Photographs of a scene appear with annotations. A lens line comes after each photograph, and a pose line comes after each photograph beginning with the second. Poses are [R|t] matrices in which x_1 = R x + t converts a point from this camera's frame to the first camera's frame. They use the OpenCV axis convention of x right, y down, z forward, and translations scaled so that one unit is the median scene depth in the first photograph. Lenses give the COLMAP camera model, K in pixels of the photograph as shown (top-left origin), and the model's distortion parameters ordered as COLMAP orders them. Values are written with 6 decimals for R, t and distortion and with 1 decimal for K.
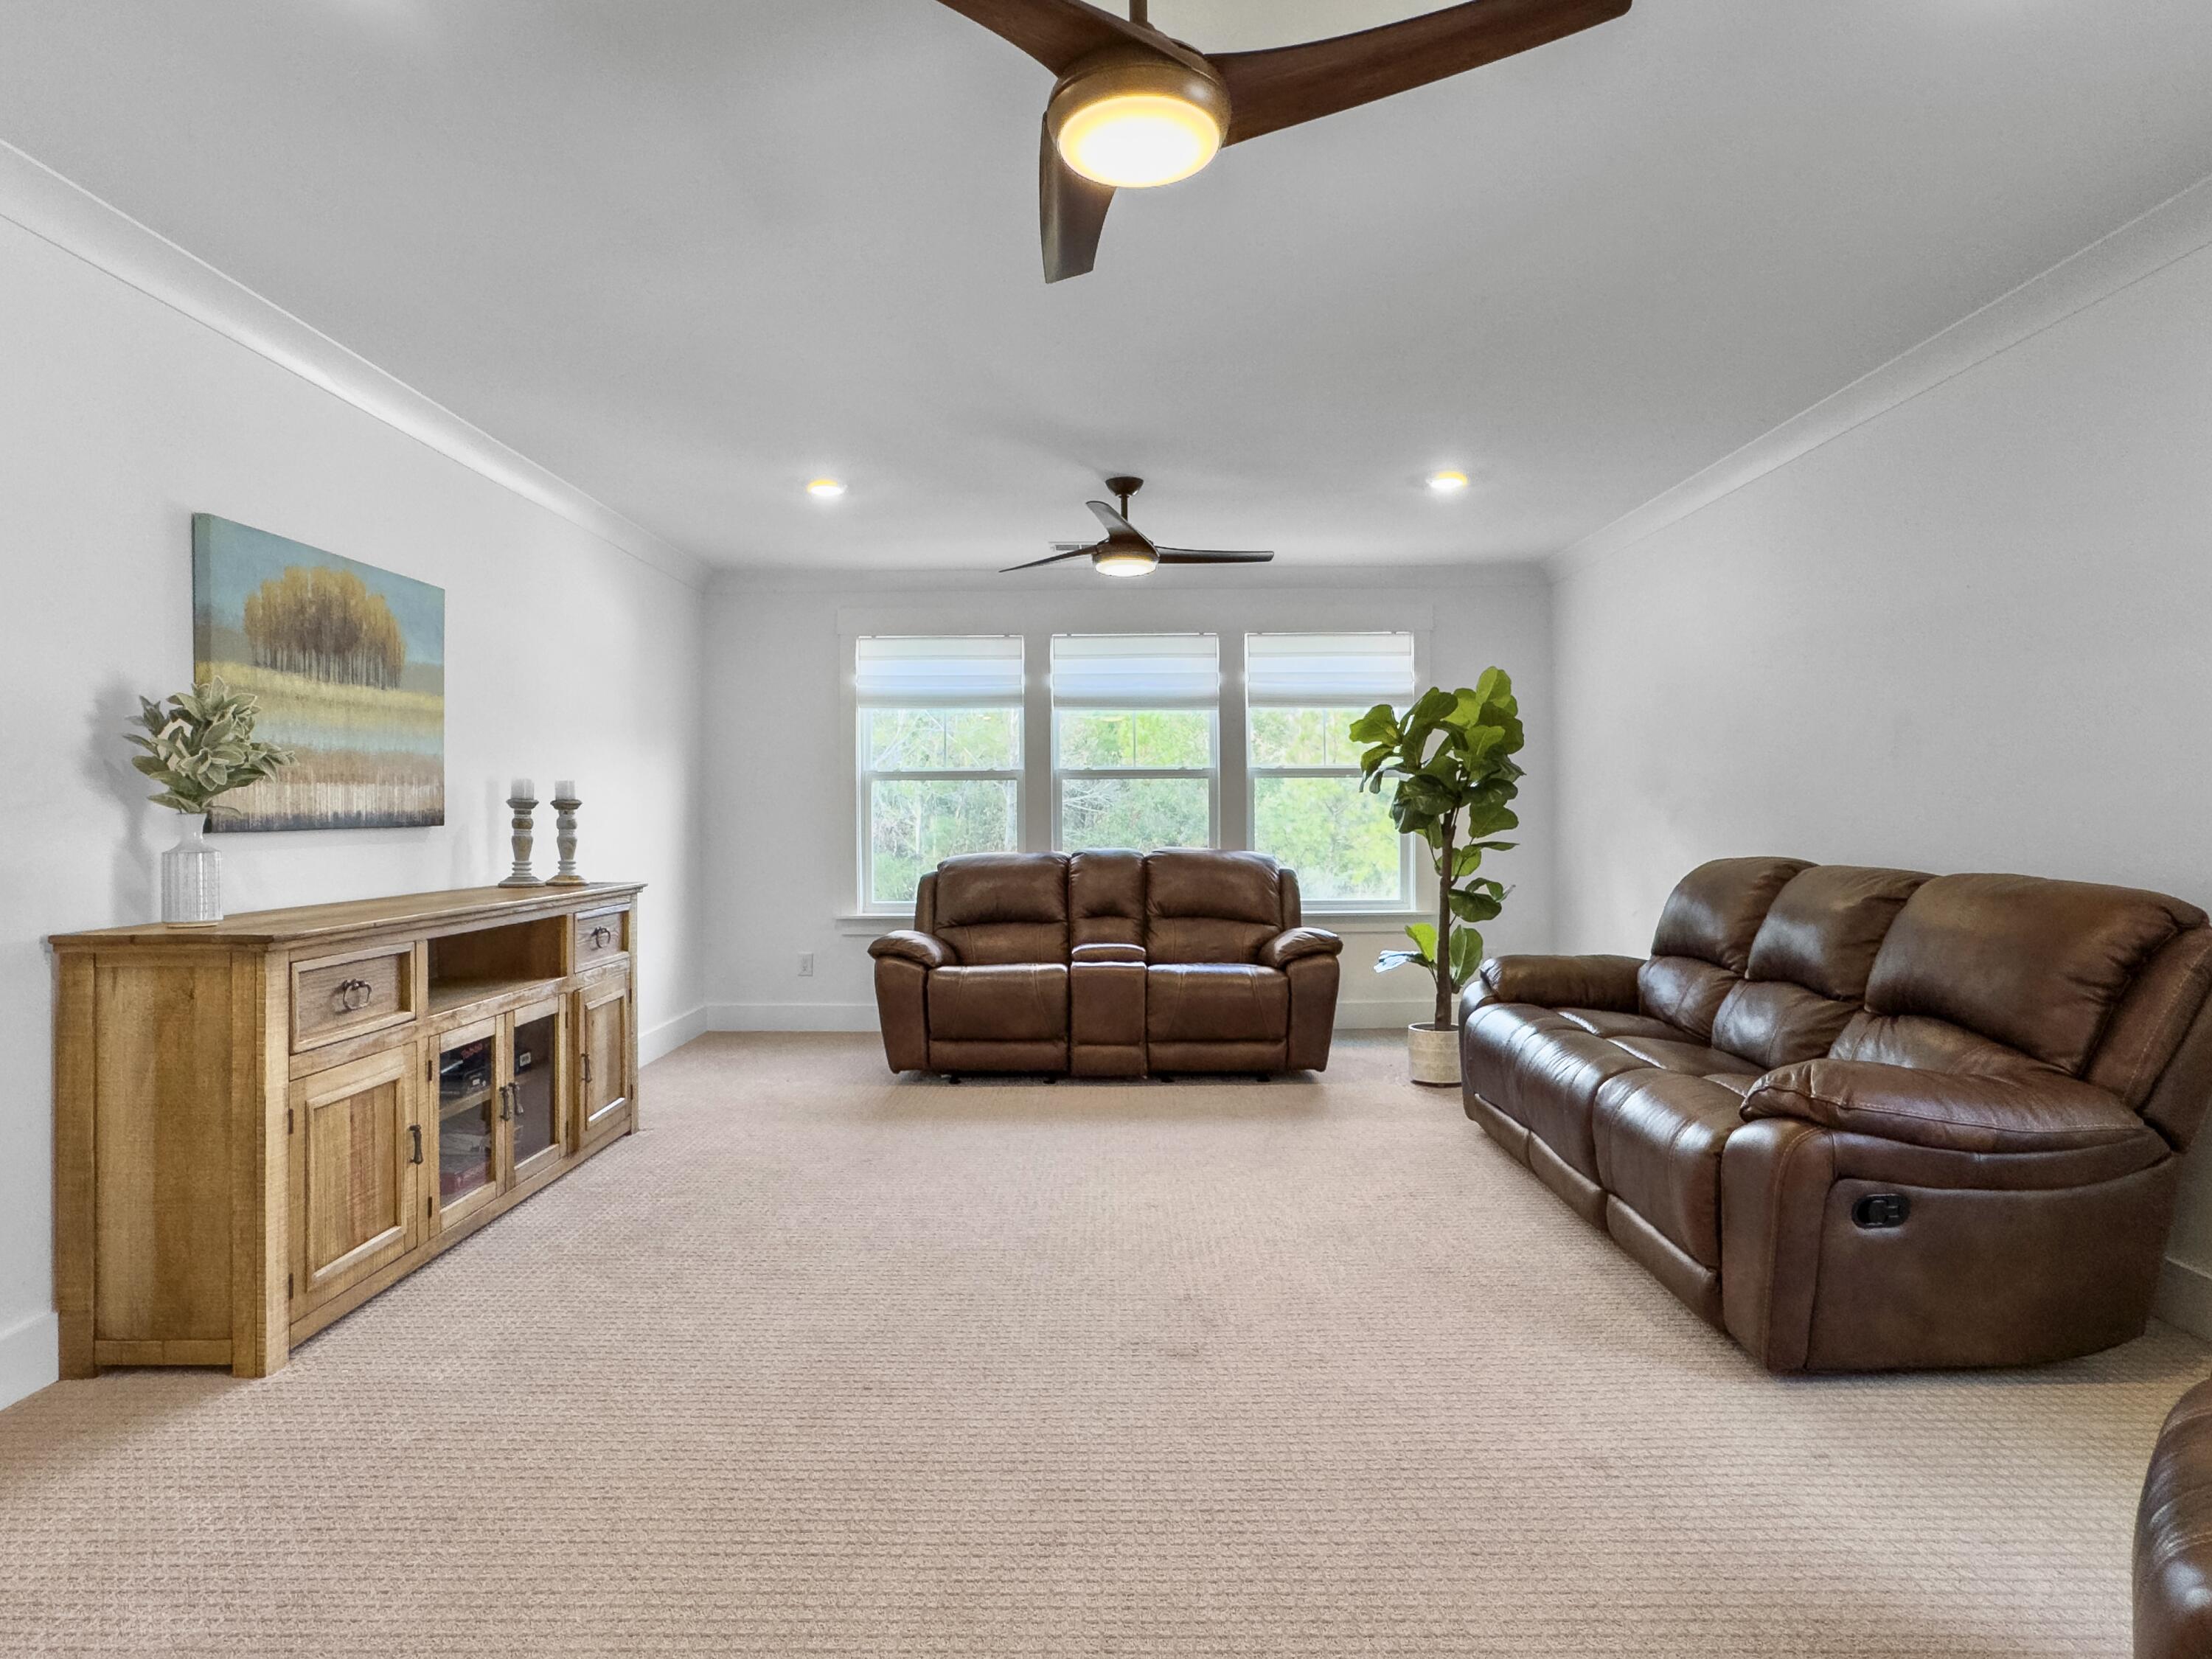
lens RADIAL K [[1248.5, 0, 1085.7], [0, 1248.5, 823.8], [0, 0, 1]] dist [-0.024308, 0.012773]
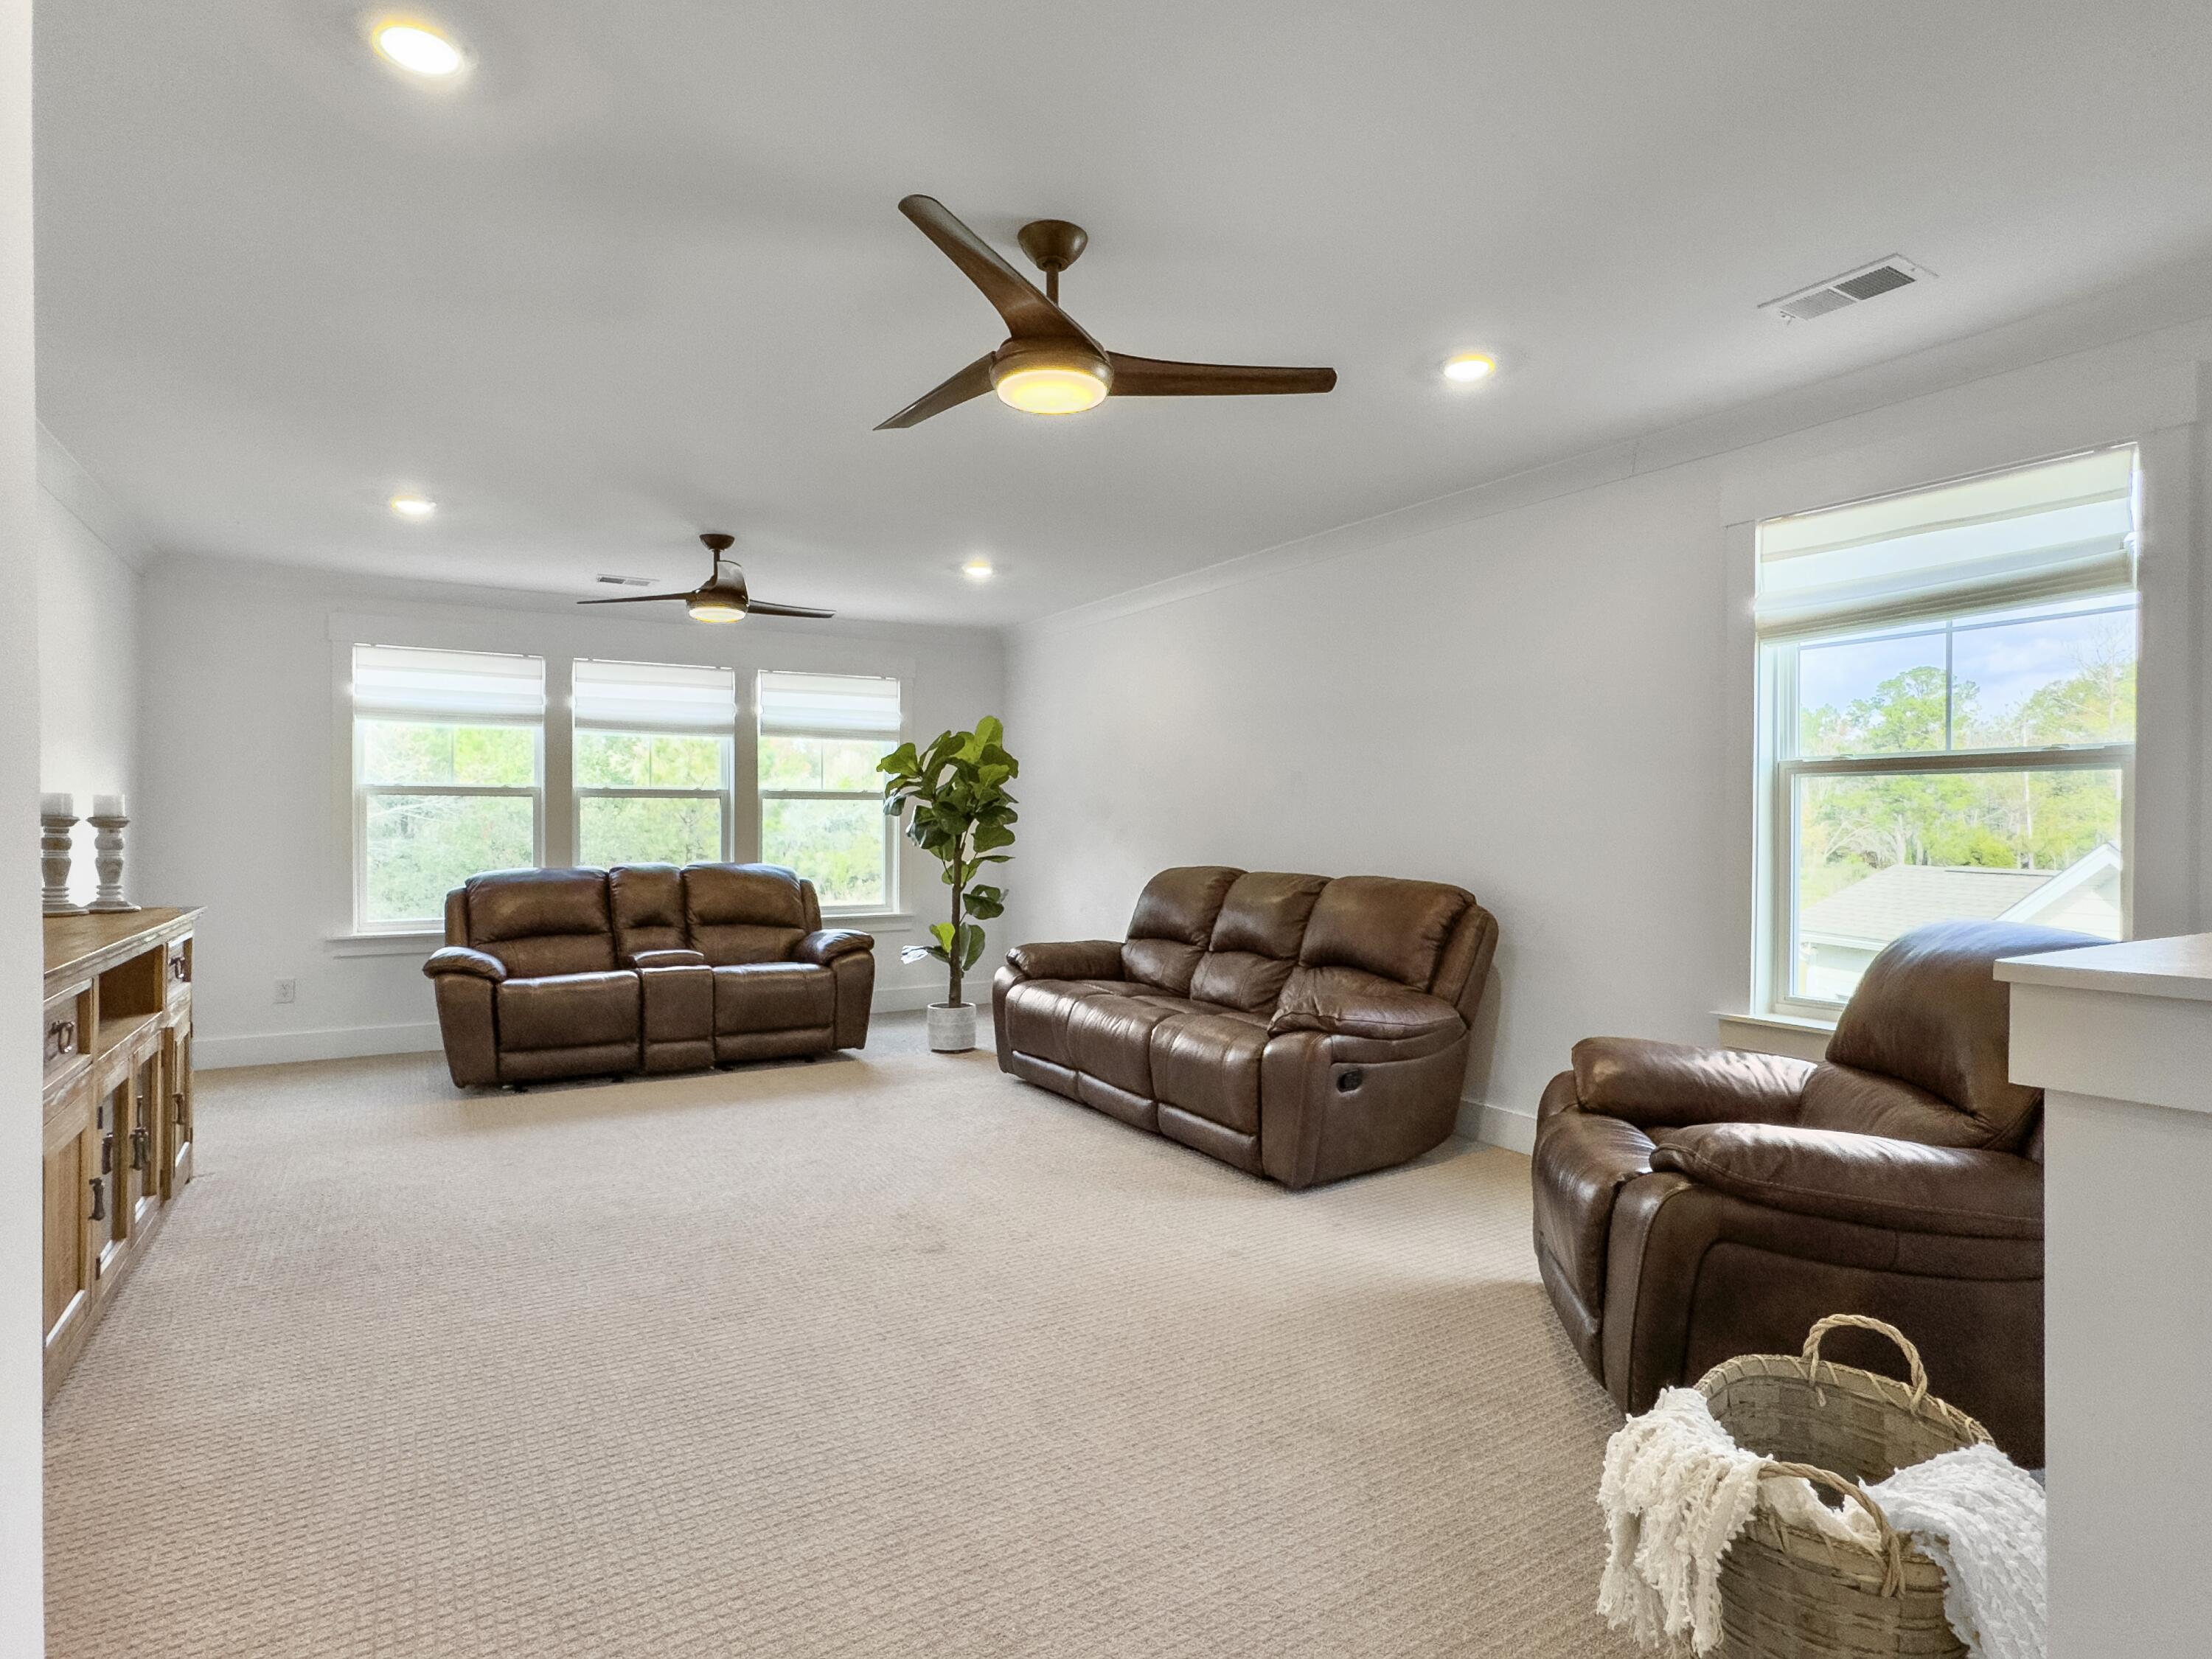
lens RADIAL K [[1180.9, 0, 1090.2], [0, 1180.9, 844.7], [0, 0, 1]] dist [-0.046561, 0.024276]
pose [[0.850629, -0.001951, 0.525763, -0.225413], [-0.003166, 0.999956, 0.008833, -0.007858], [-0.525757, -0.009178, 0.850585, -0.073889]]
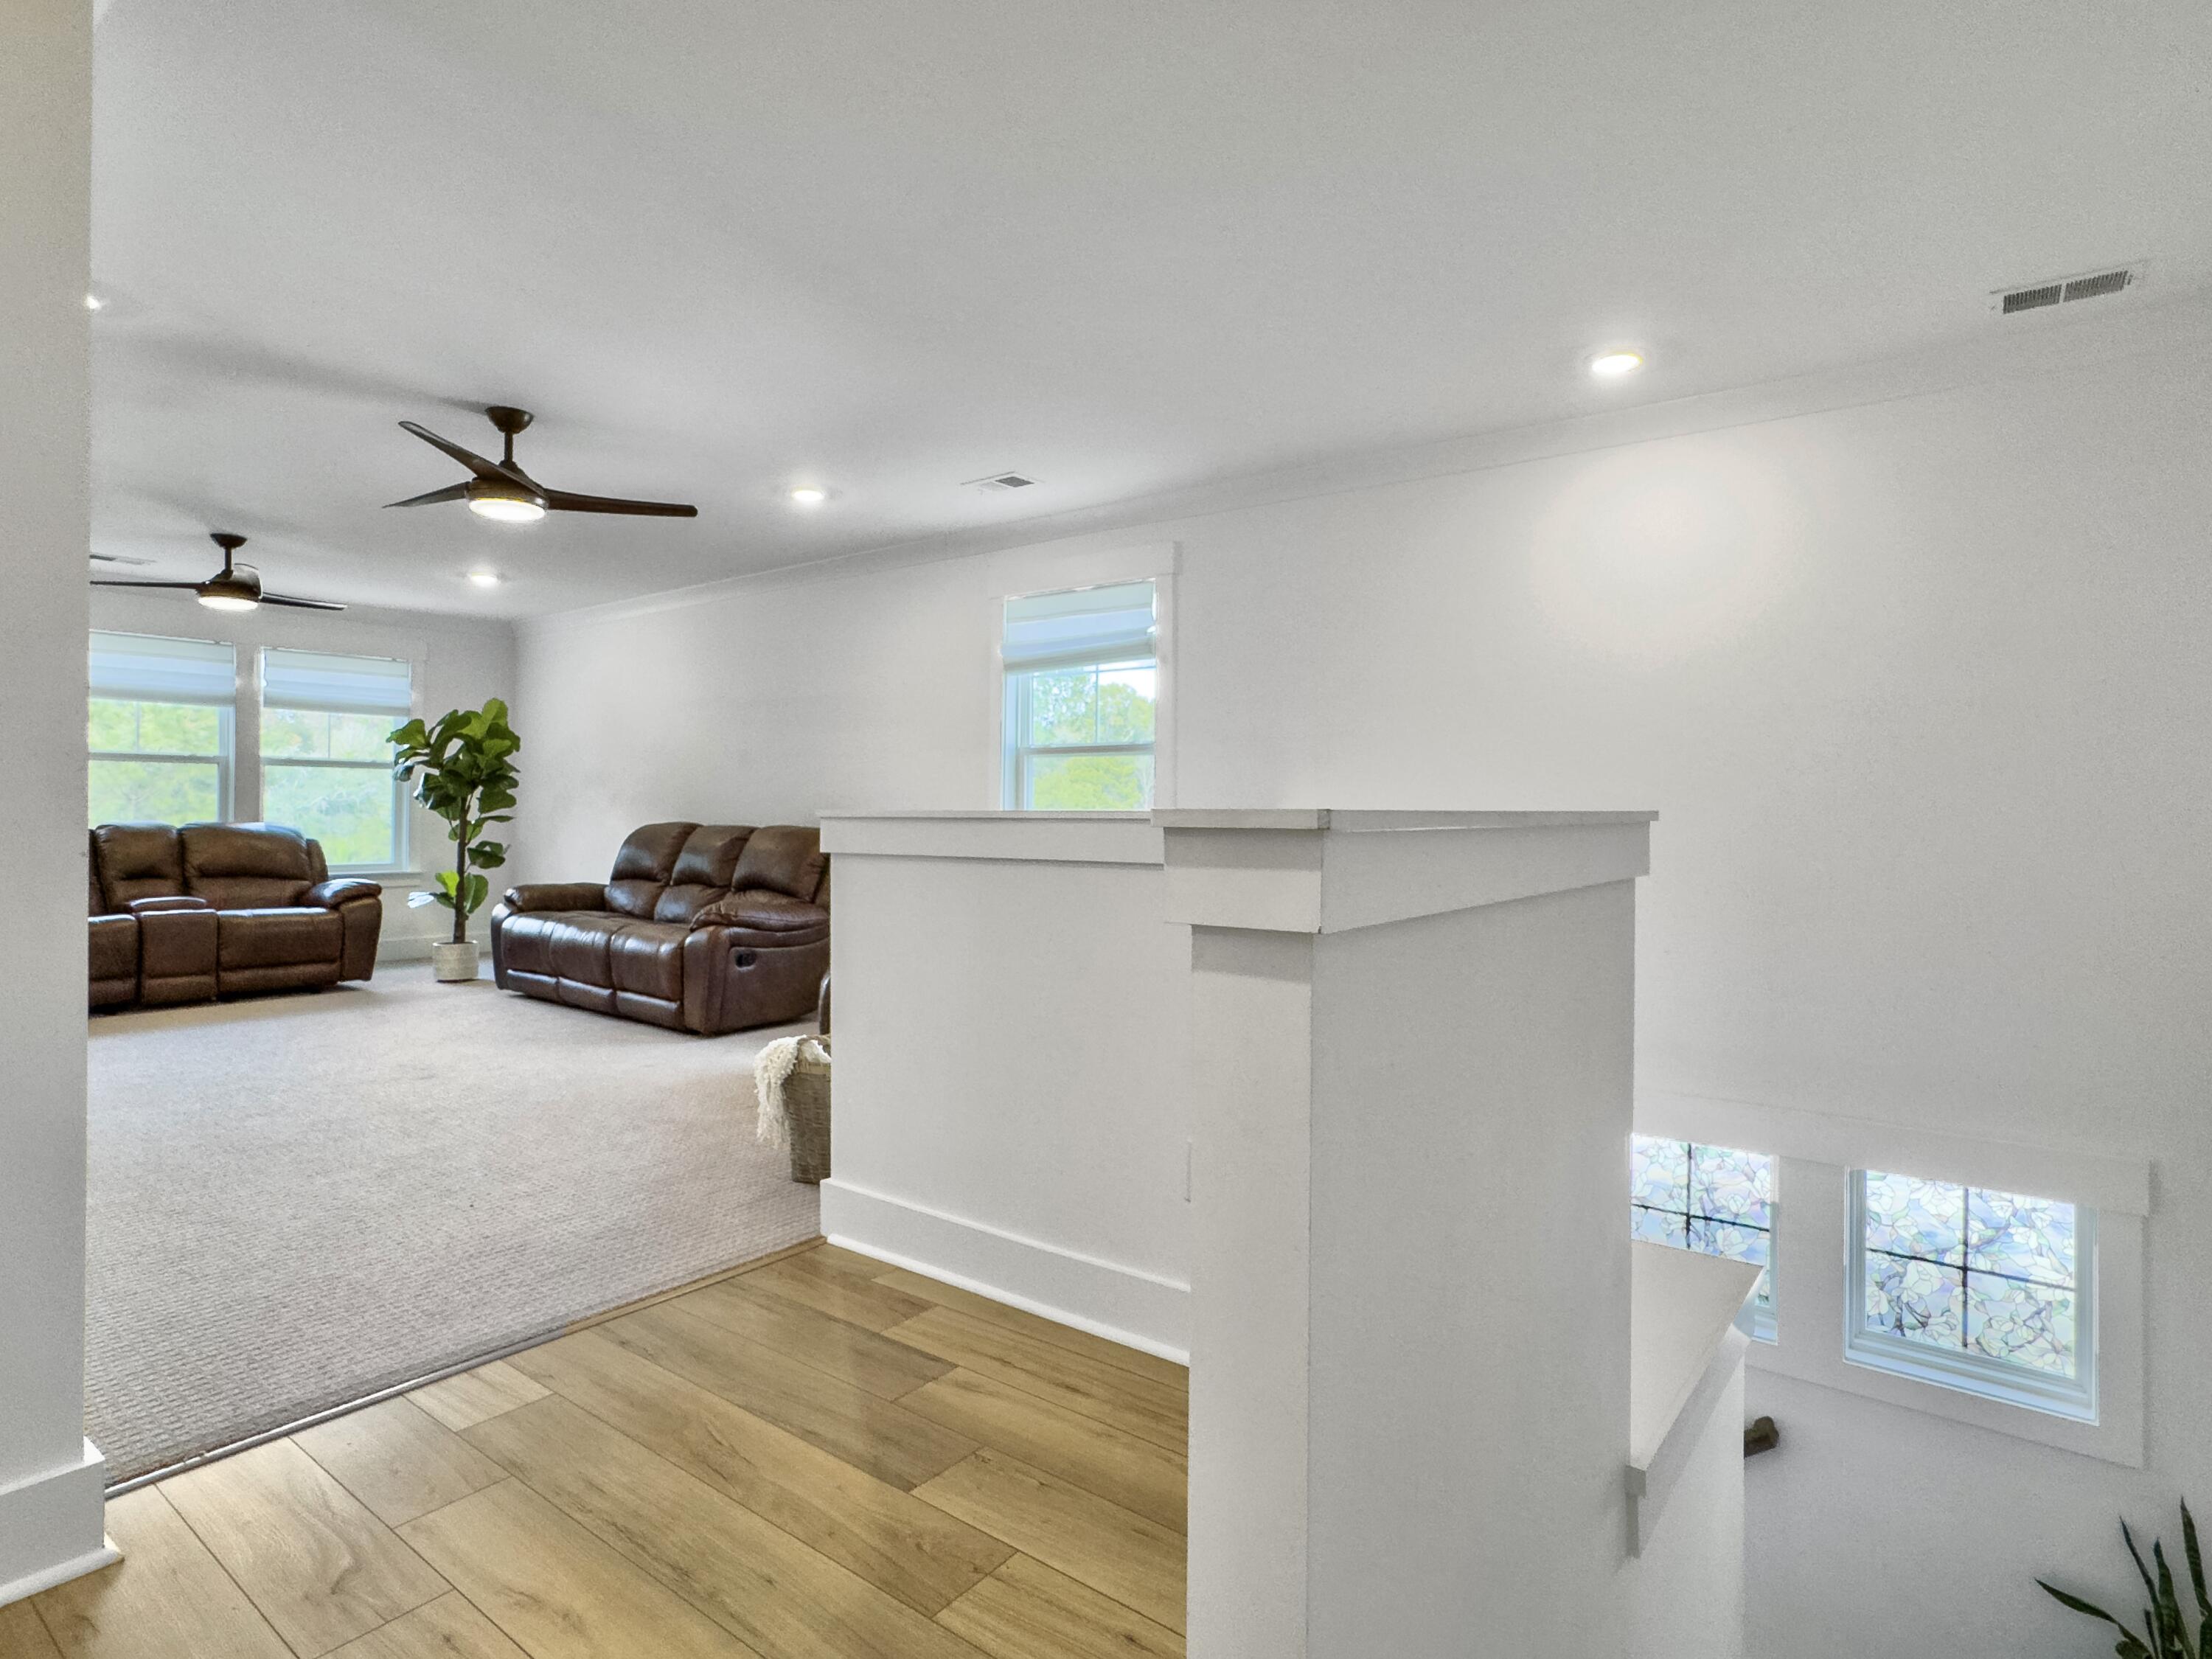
lens RADIAL K [[1180.9, 0, 1127.1], [0, 1180.9, 816.8], [0, 0, 1]] dist [-0.046561, 0.024276]
pose [[0.590395, 0.009860, 0.807055, -0.370853], [-0.008423, 0.999946, -0.006055, 0.017524], [-0.807071, -0.003223, 0.590446, -0.459929]]
